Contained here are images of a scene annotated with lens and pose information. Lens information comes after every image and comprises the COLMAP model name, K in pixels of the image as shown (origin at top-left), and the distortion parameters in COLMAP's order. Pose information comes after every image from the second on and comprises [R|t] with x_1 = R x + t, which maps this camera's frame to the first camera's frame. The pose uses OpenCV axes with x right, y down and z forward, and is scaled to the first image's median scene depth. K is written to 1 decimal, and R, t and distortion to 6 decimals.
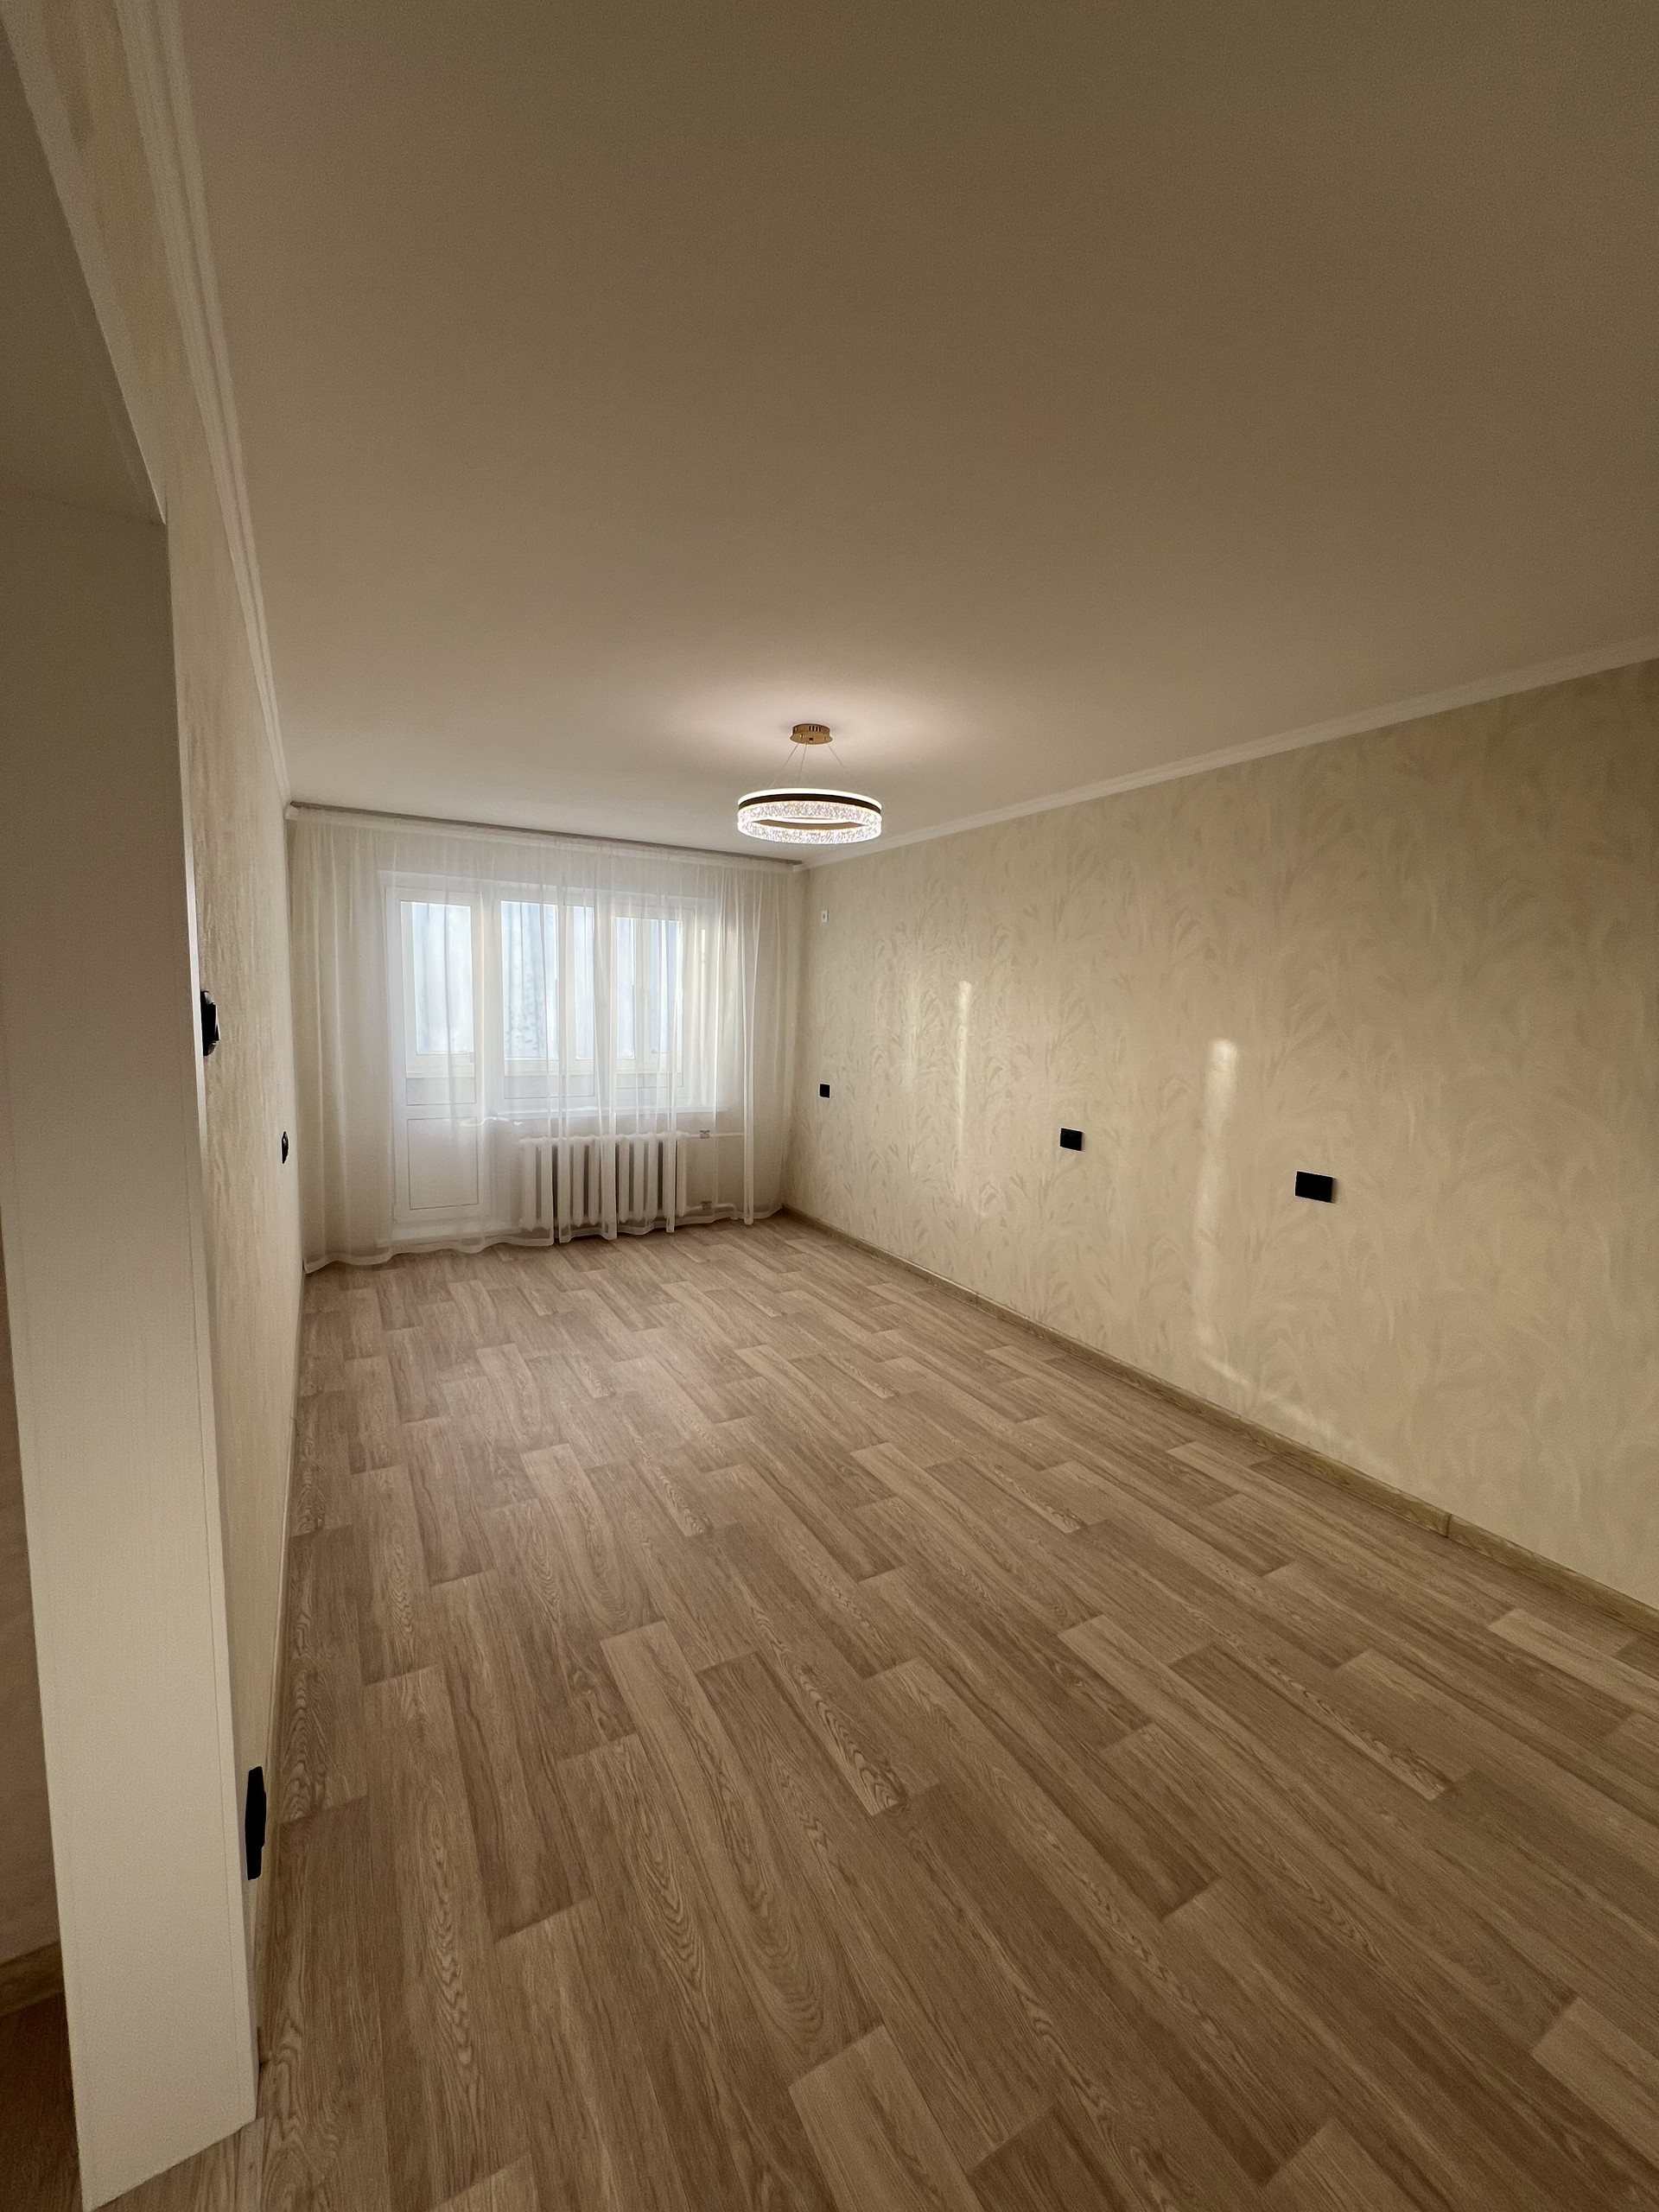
lens RADIAL K [[882.5, 0, 829.5], [0, 882.5, 1106.0], [0, 0, 1]] dist [-0.001746, 0.000381]
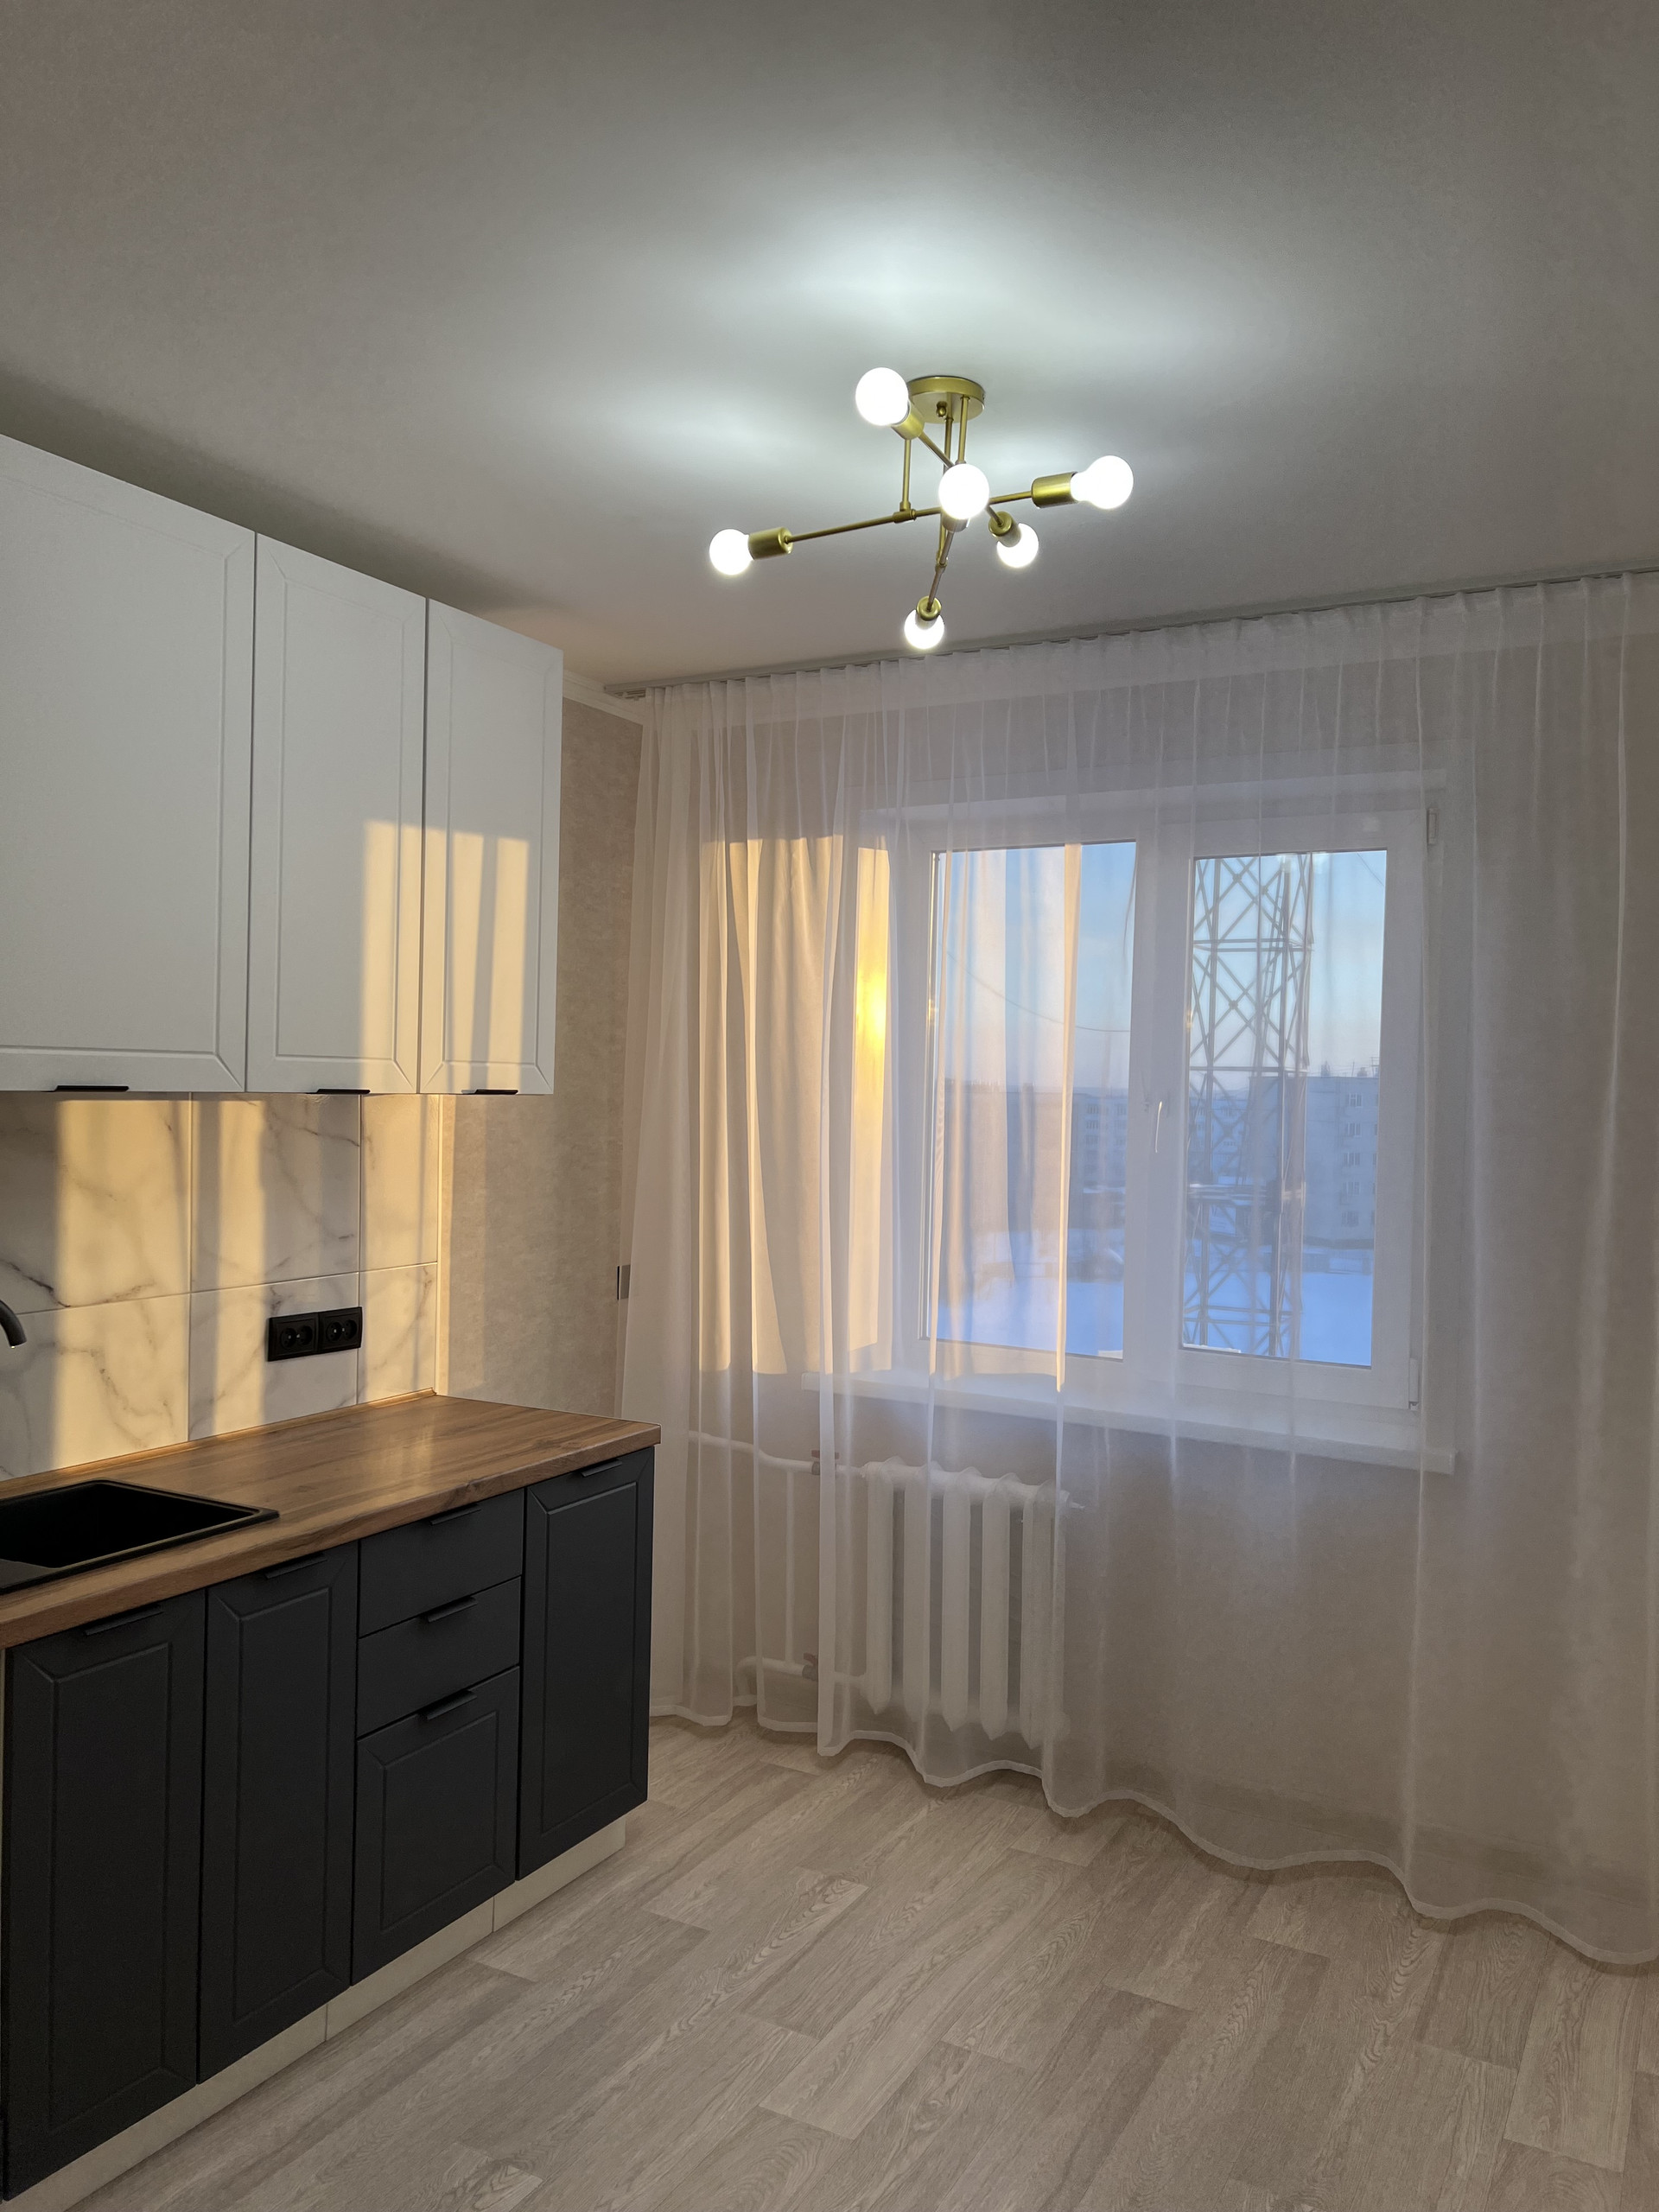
lens RADIAL K [[1653.5, 0, 834.4], [0, 1653.5, 1114.1], [0, 0, 1]] dist [0.058046, -0.068621]
pose [[-0.524246, -0.057857, 0.849599, -1.434852], [0.062113, 0.992434, 0.105911, -0.266388], [-0.849298, 0.108294, -0.516686, 1.834404]]
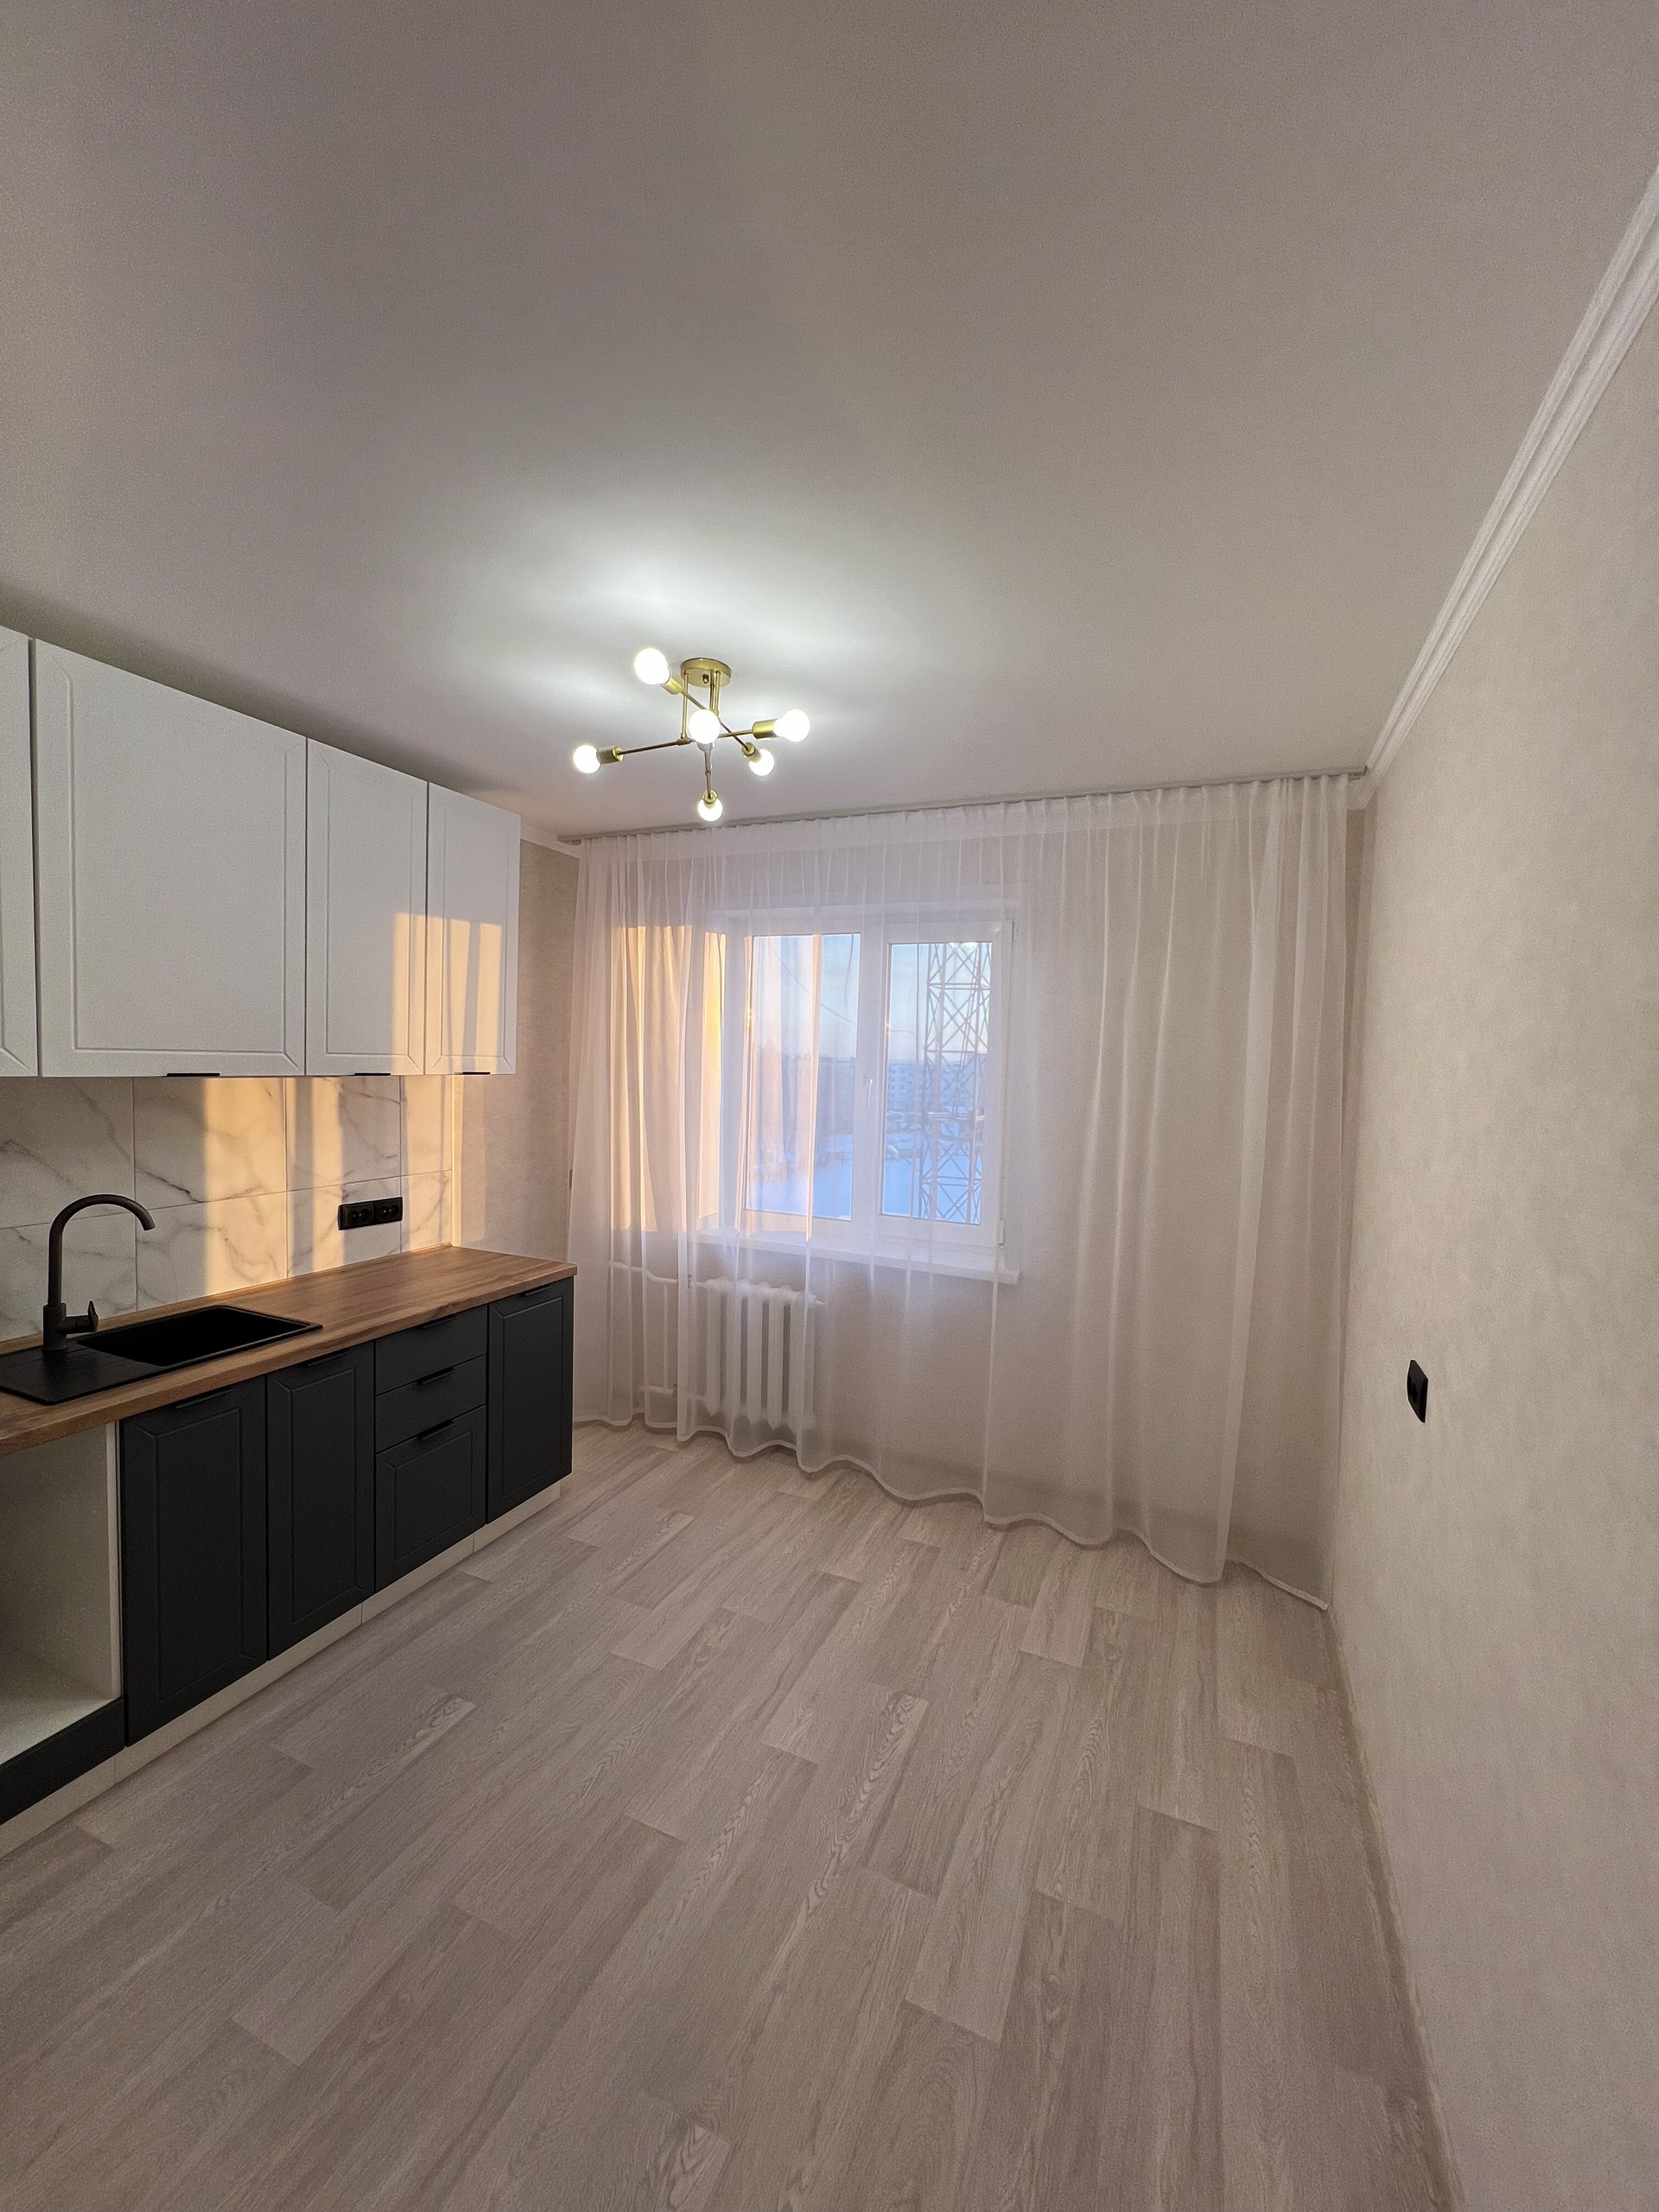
lens RADIAL K [[882.5, 0, 829.5], [0, 882.5, 1106.0], [0, 0, 1]] dist [-0.001746, 0.000381]
pose [[-0.598140, -0.092861, 0.795993, -1.417964], [0.044710, 0.987850, 0.148840, -0.277798], [-0.800143, 0.124616, -0.586721, 1.655609]]
